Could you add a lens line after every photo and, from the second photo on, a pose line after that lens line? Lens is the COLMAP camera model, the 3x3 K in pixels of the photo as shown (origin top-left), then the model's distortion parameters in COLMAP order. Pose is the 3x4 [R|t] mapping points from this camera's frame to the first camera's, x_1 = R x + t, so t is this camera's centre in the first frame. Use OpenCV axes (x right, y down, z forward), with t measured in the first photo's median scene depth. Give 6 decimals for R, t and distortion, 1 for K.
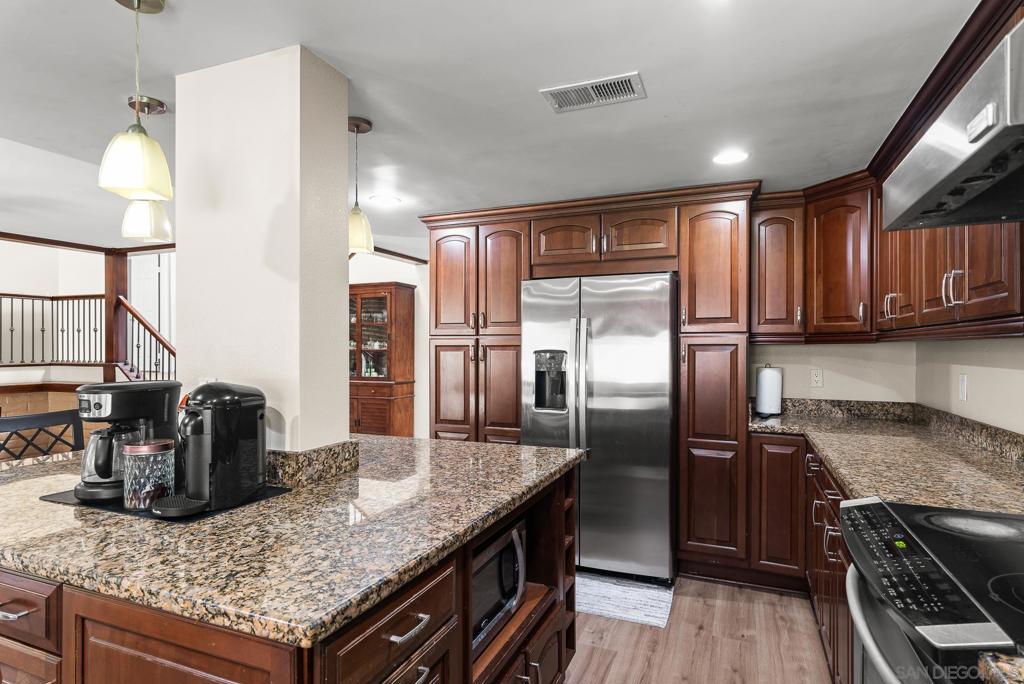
lens RADIAL K [[543.1, 0, 514.1], [0, 543.1, 345.8], [0, 0, 1]] dist [0.004589, 0.000398]
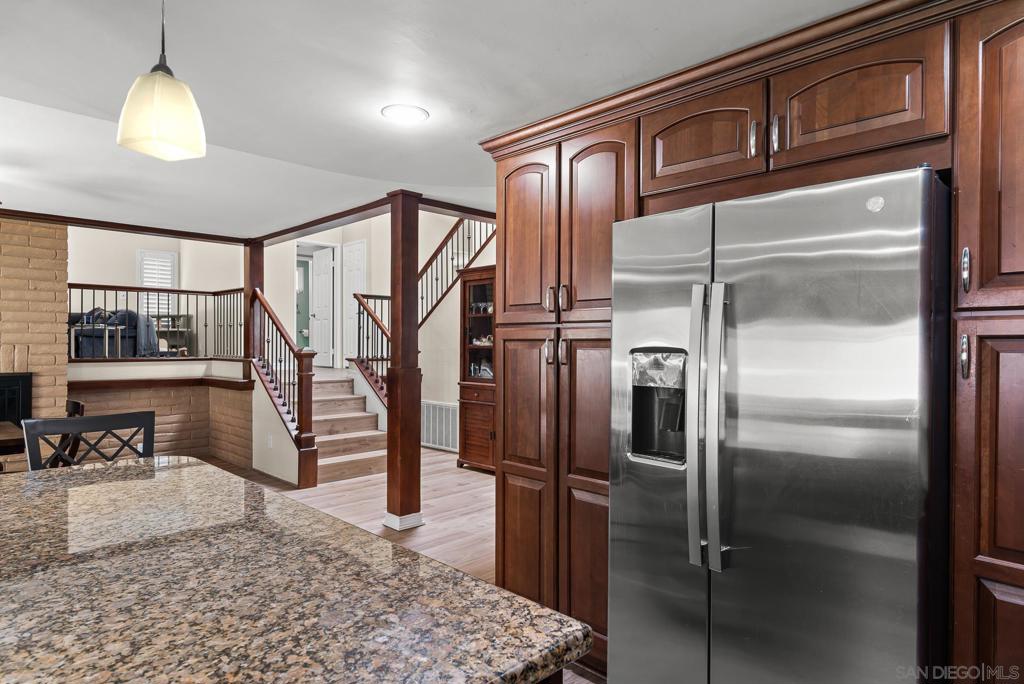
lens RADIAL K [[582.2, 0, 514.1], [0, 582.2, 346.1], [0, 0, 1]] dist [0.013322, -0.000913]
pose [[0.931905, 0.004126, -0.362679, 0.124326], [-0.001639, 0.999973, 0.007166, 0.002271], [0.362699, -0.006084, 0.931887, 0.368844]]
